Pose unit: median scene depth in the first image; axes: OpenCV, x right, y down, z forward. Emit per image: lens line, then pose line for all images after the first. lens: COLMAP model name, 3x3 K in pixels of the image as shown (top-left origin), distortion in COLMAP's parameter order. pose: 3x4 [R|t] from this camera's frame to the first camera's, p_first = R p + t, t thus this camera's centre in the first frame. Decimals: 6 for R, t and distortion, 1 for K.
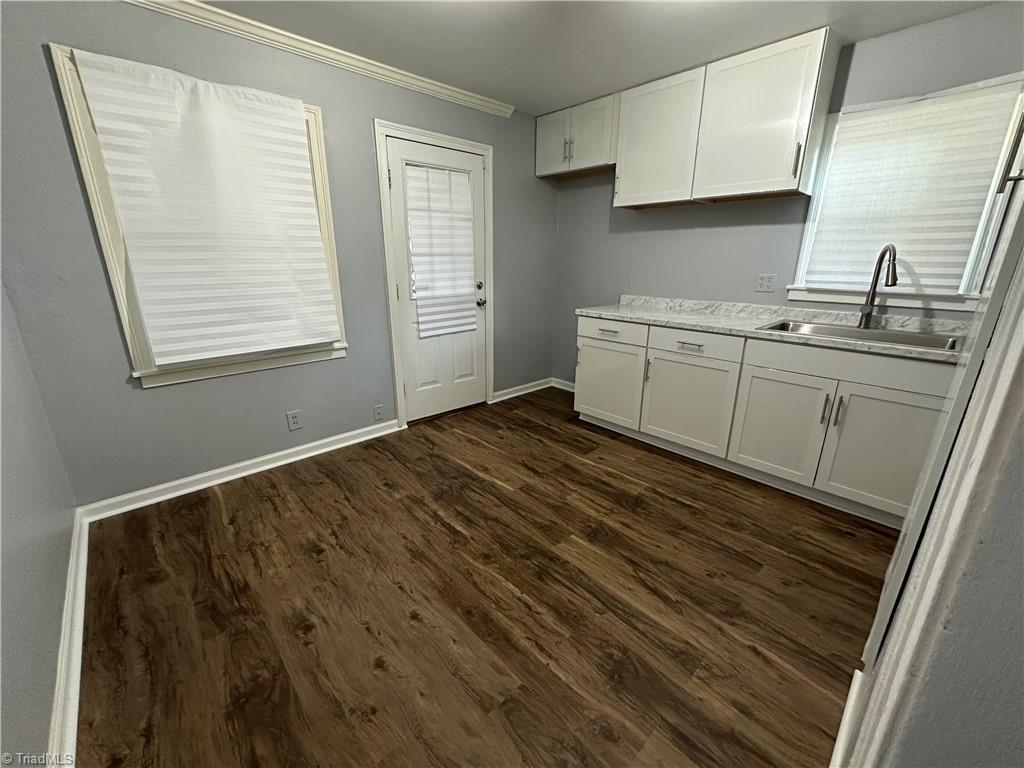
lens RADIAL K [[416.5, 0, 514.2], [0, 416.5, 384.5], [0, 0, 1]] dist [-0.003189, 0.000113]
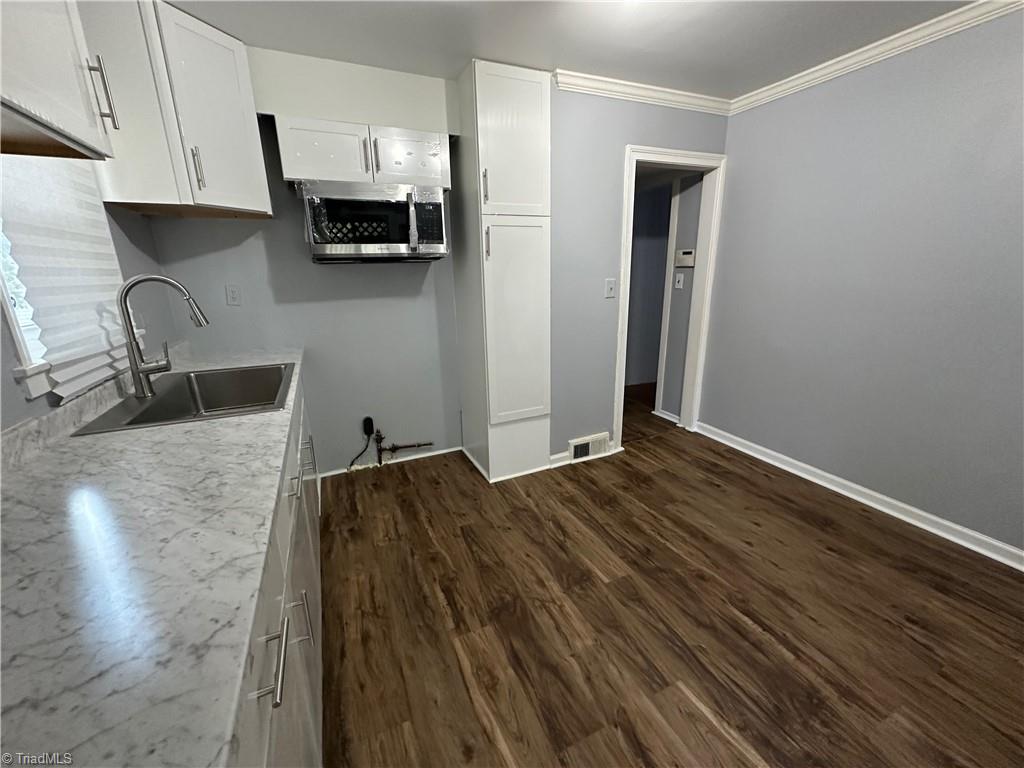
lens RADIAL K [[416.5, 0, 516.5], [0, 416.5, 381.6], [0, 0, 1]] dist [-0.003189, 0.000113]
pose [[-0.948060, -0.075097, 0.309100, 0.067953], [0.102179, 0.848336, 0.519506, -0.458288], [-0.301234, 0.524106, -0.796600, 1.386164]]
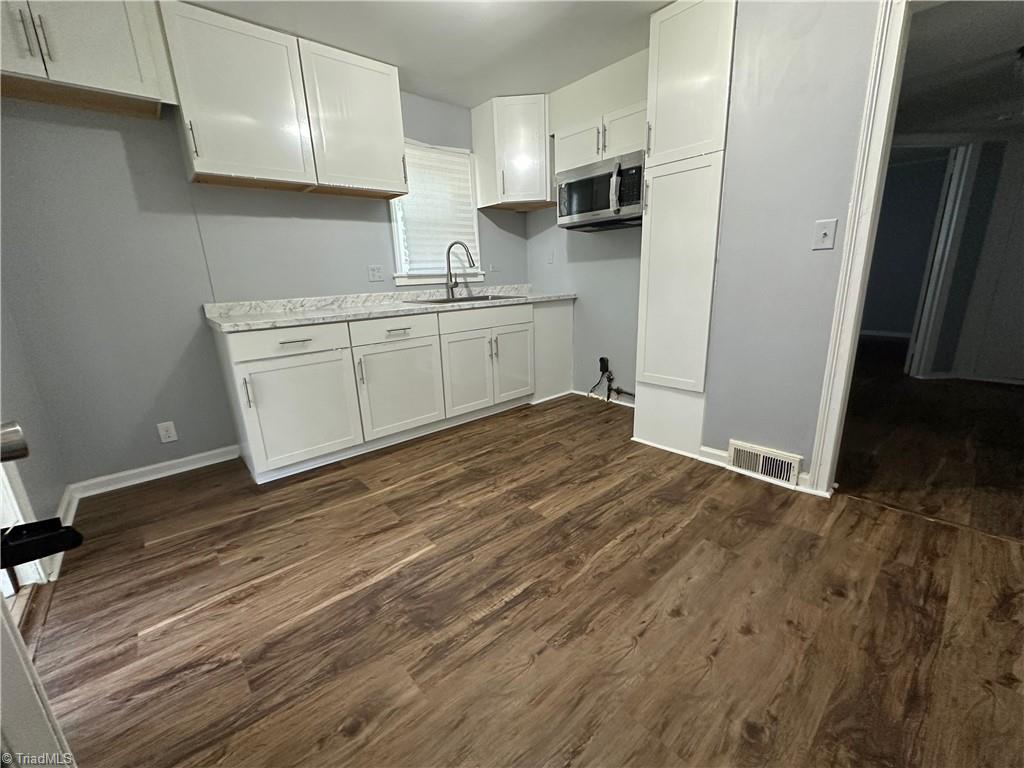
lens RADIAL K [[416.5, 0, 514.2], [0, 416.5, 383.8], [0, 0, 1]] dist [-0.003189, 0.000113]
pose [[0.032670, -0.264014, 0.963965, -0.665802], [0.322699, 0.915612, 0.239834, -0.145362], [-0.945937, 0.303236, 0.115110, 0.735348]]
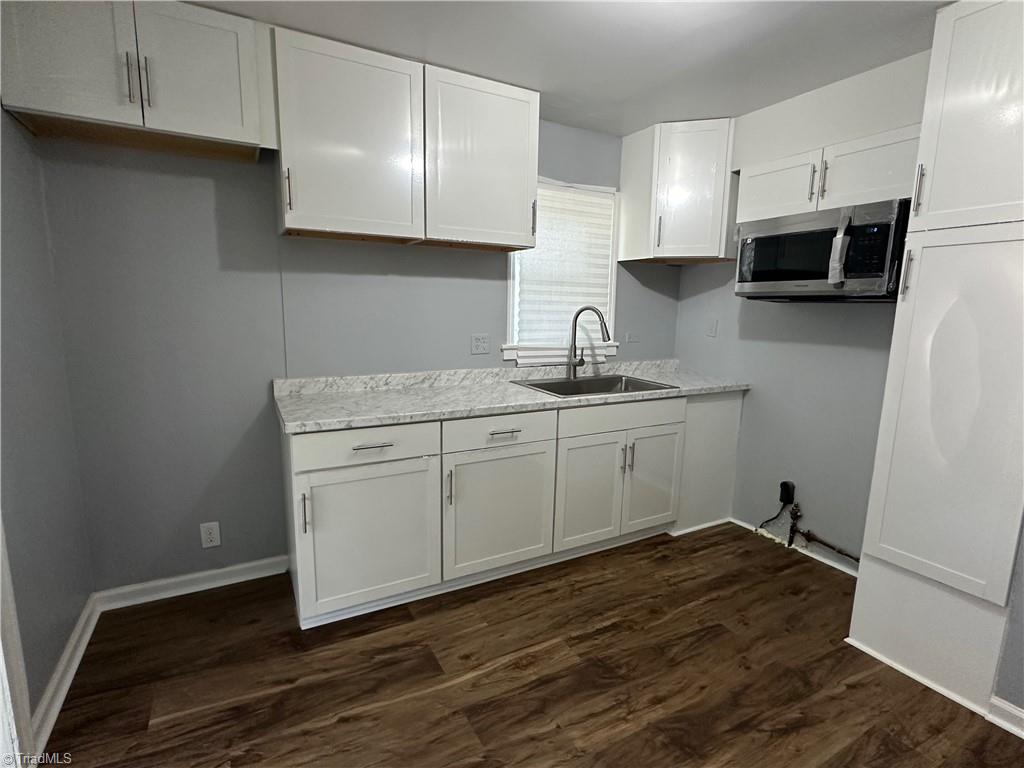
lens RADIAL K [[502.5, 0, 513.1], [0, 502.5, 387.5], [0, 0, 1]] dist [-0.003982, 0.000446]
pose [[0.249231, -0.160575, 0.955039, -0.474441], [0.262934, 0.960336, 0.092849, -0.286396], [-0.932067, 0.227971, 0.281566, 0.803717]]
